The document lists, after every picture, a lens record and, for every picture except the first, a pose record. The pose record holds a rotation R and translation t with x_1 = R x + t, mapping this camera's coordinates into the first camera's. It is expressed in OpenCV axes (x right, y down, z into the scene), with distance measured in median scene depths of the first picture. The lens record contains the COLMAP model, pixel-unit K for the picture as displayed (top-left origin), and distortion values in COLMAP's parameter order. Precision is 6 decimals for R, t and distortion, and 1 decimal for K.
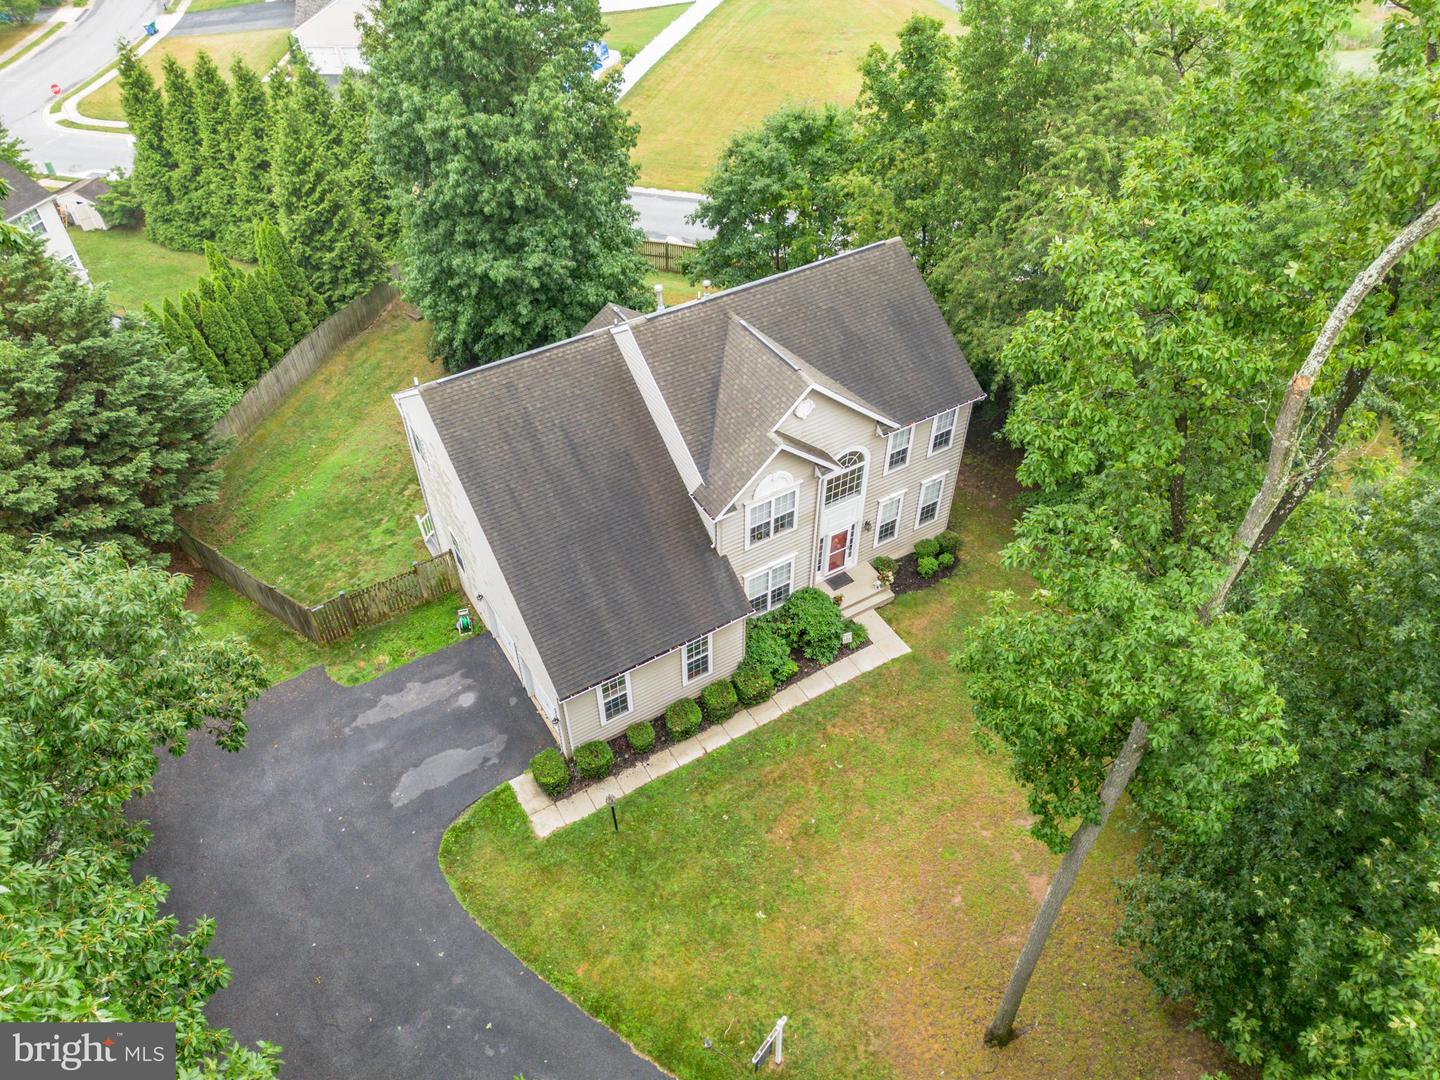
lens RADIAL K [[1030.7, 0, 720.0], [0, 1030.7, 540.0], [0, 0, 1]] dist [0.004580, 0.002385]
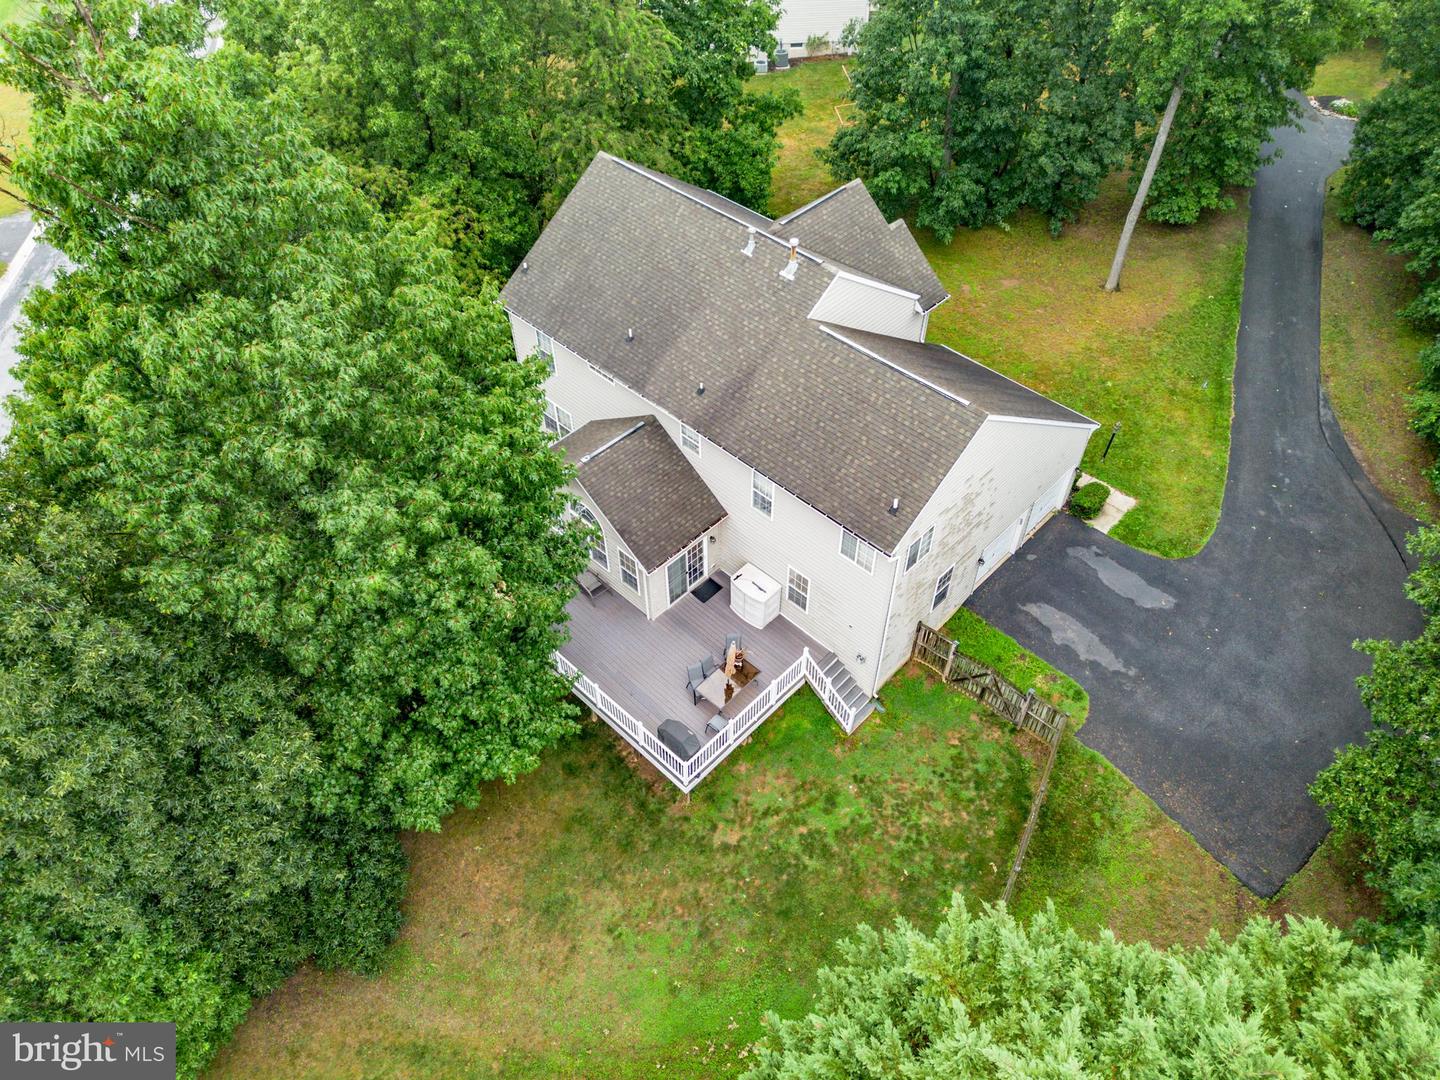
lens RADIAL K [[1030.7, 0, 720.0], [0, 1030.7, 540.0], [0, 0, 1]] dist [0.004580, 0.002385]
pose [[-0.253901, -0.708844, 0.658084, -0.858632], [0.662860, 0.367963, 0.652089, -0.807536], [-0.704380, 0.601784, 0.376438, 0.861057]]
